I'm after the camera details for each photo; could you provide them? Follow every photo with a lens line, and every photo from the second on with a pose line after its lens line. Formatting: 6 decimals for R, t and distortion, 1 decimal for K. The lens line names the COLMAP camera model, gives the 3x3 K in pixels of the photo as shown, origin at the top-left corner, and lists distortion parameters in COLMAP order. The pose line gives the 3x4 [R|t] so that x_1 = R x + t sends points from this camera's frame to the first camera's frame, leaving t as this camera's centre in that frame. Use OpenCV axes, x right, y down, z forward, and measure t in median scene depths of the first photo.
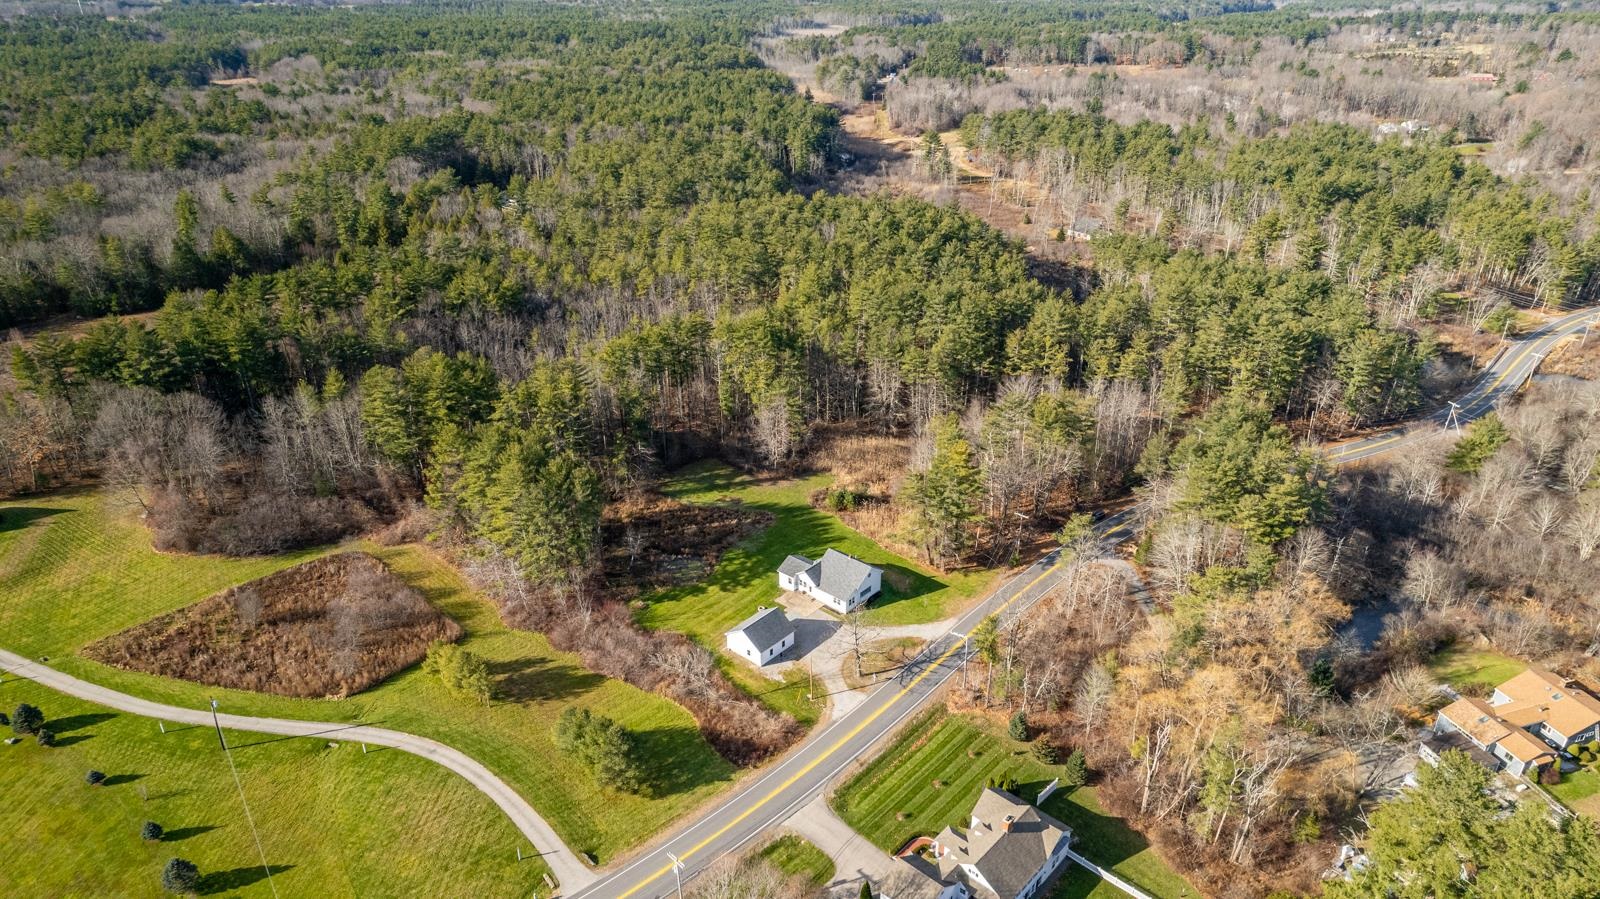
lens RADIAL K [[1023.7, 0, 800.0], [0, 1023.7, 449.5], [0, 0, 1]] dist [-0.043443, 0.001385]
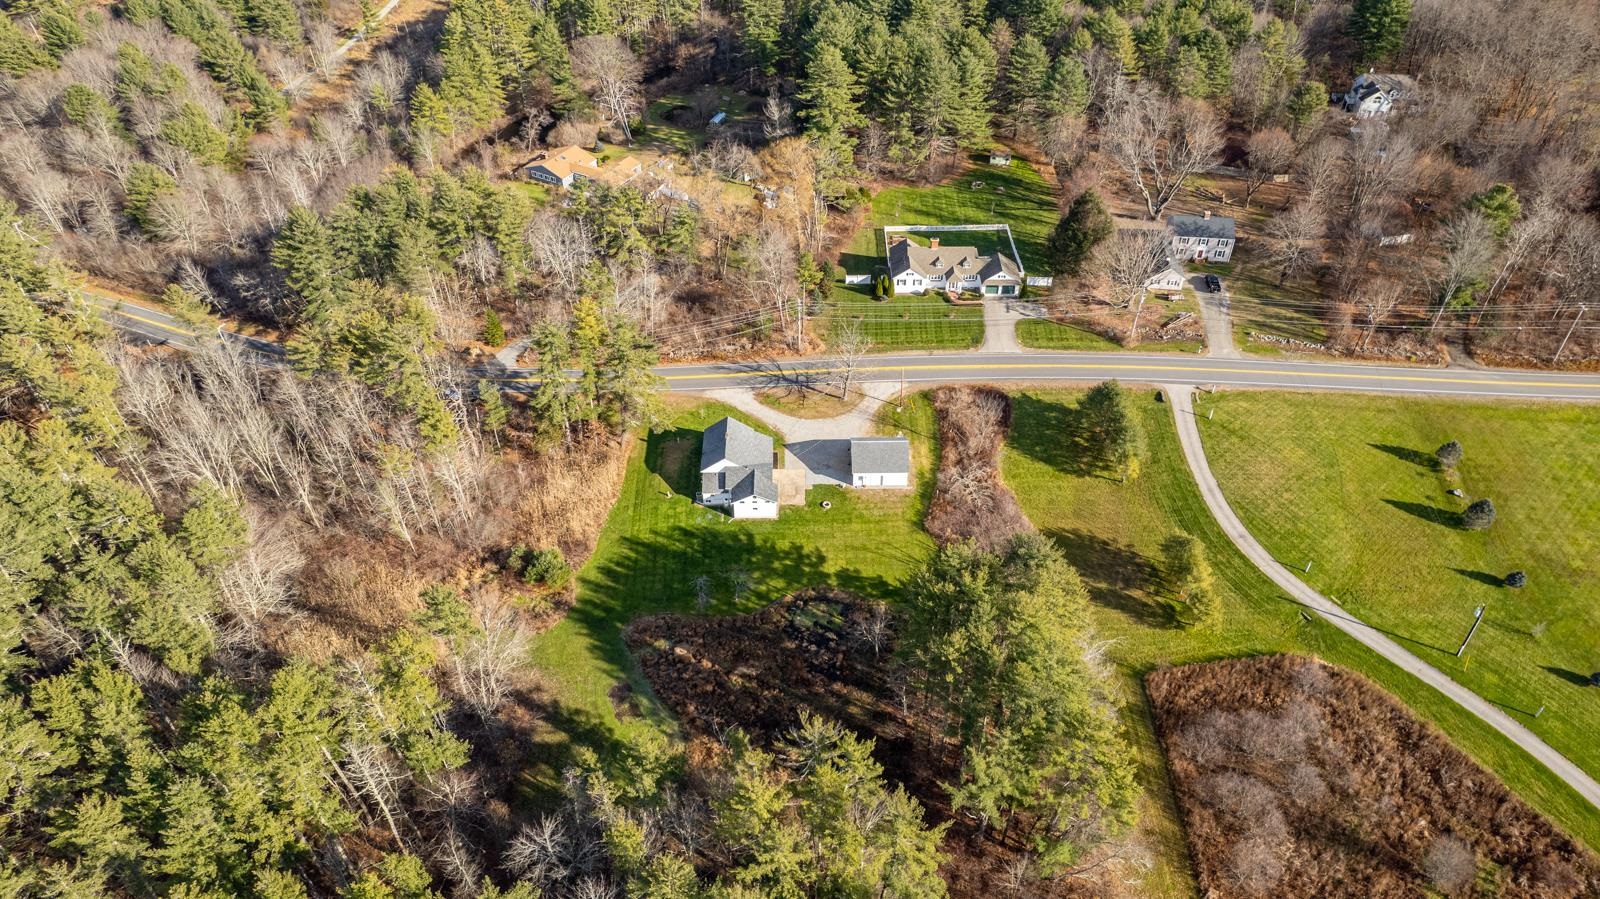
lens RADIAL K [[1033.8, 0, 797.2], [0, 1033.8, 447.4], [0, 0, 1]] dist [-0.057034, -0.000352]
pose [[-0.663861, -0.483429, 0.570600, -0.503158], [0.335990, 0.488847, 0.805071, -0.582865], [-0.668131, 0.726171, -0.162099, 1.161074]]
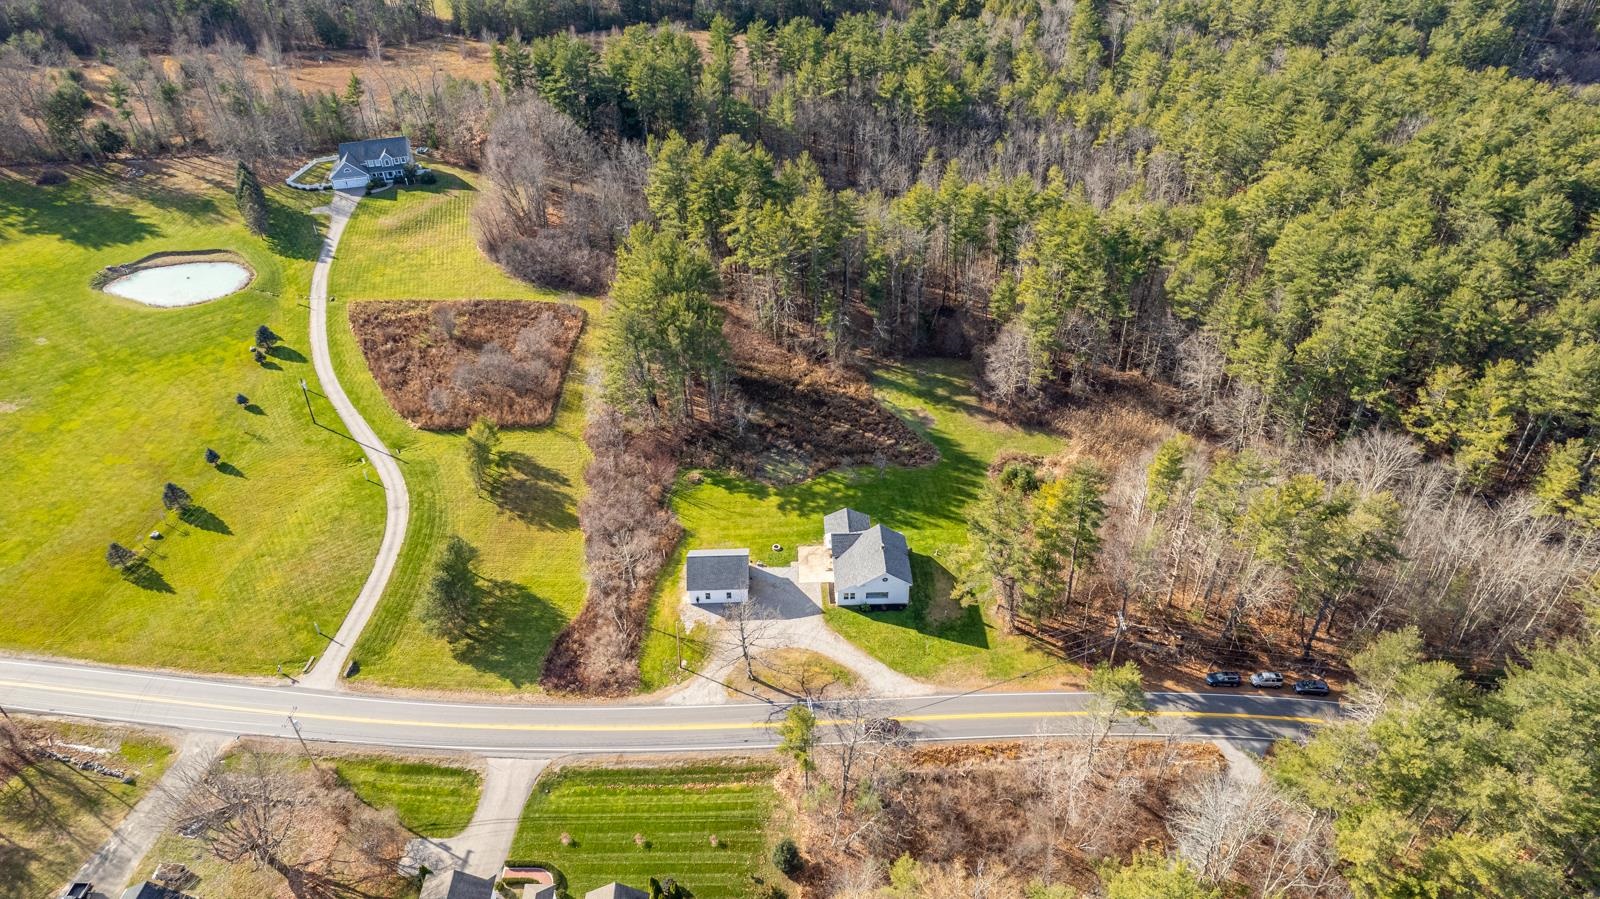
lens RADIAL K [[1023.7, 0, 800.0], [0, 1023.7, 449.5], [0, 0, 1]] dist [-0.043443, 0.001385]
pose [[0.682226, 0.444592, -0.580435, 0.447917], [-0.312846, 0.895039, 0.317857, -0.199589], [0.660829, -0.035264, 0.749708, 0.393943]]
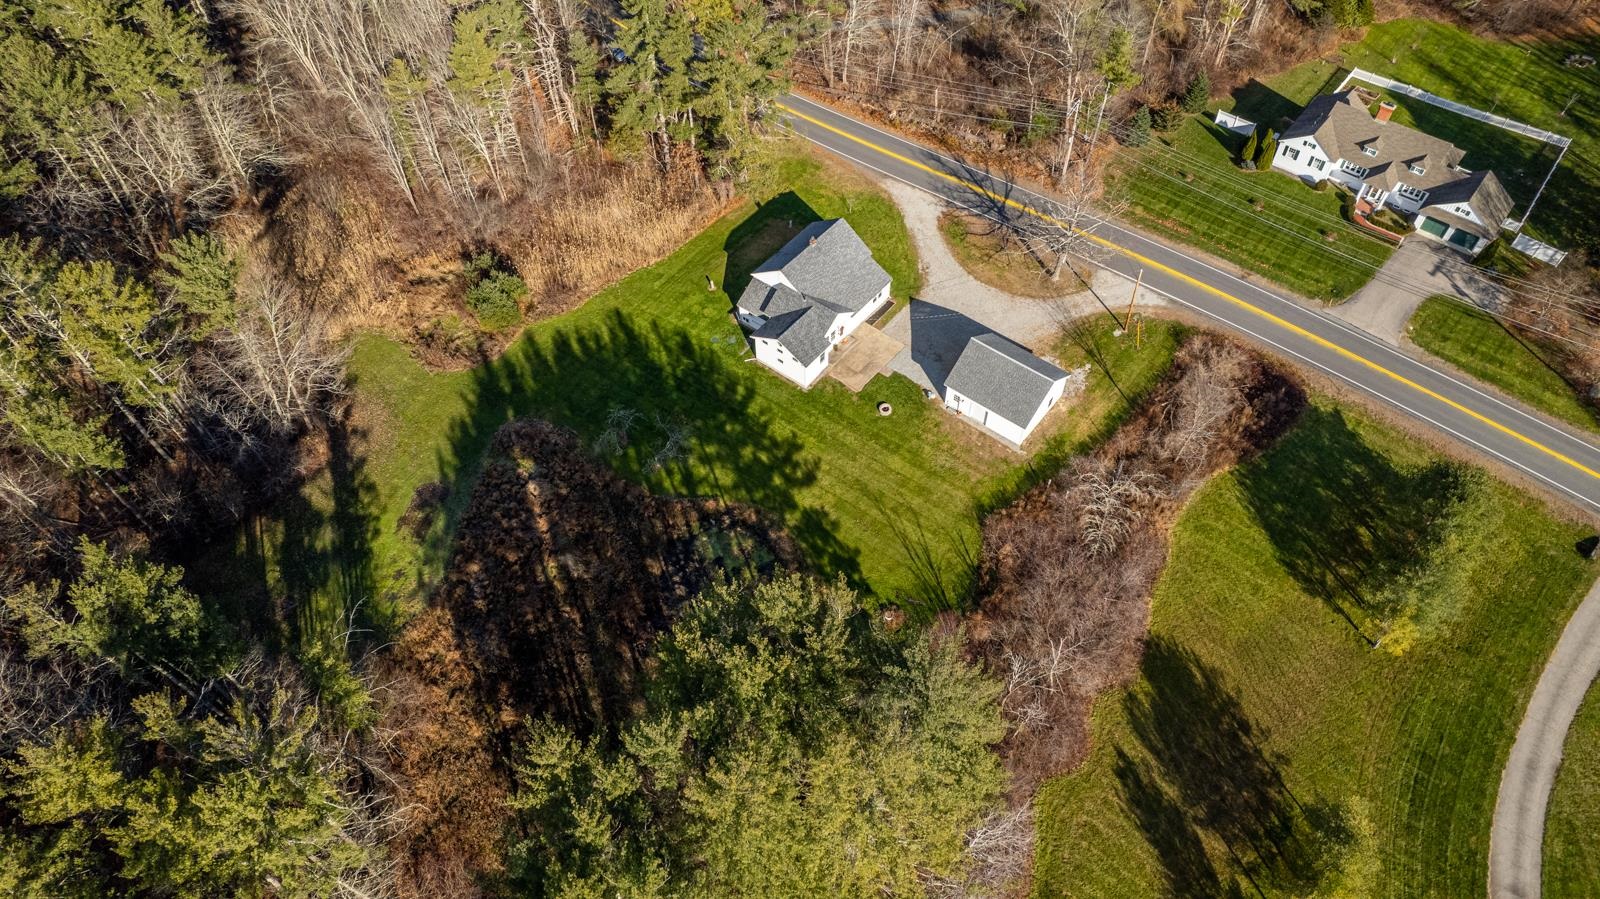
lens RADIAL K [[1042.5, 0, 800.0], [0, 1042.5, 449.5], [0, 0, 1]] dist [-0.094711, 0.083826]
pose [[-0.046813, -0.788807, 0.612856, -0.395142], [0.448912, 0.531469, 0.718344, -0.247378], [-0.892349, 0.308747, 0.329225, 0.900344]]
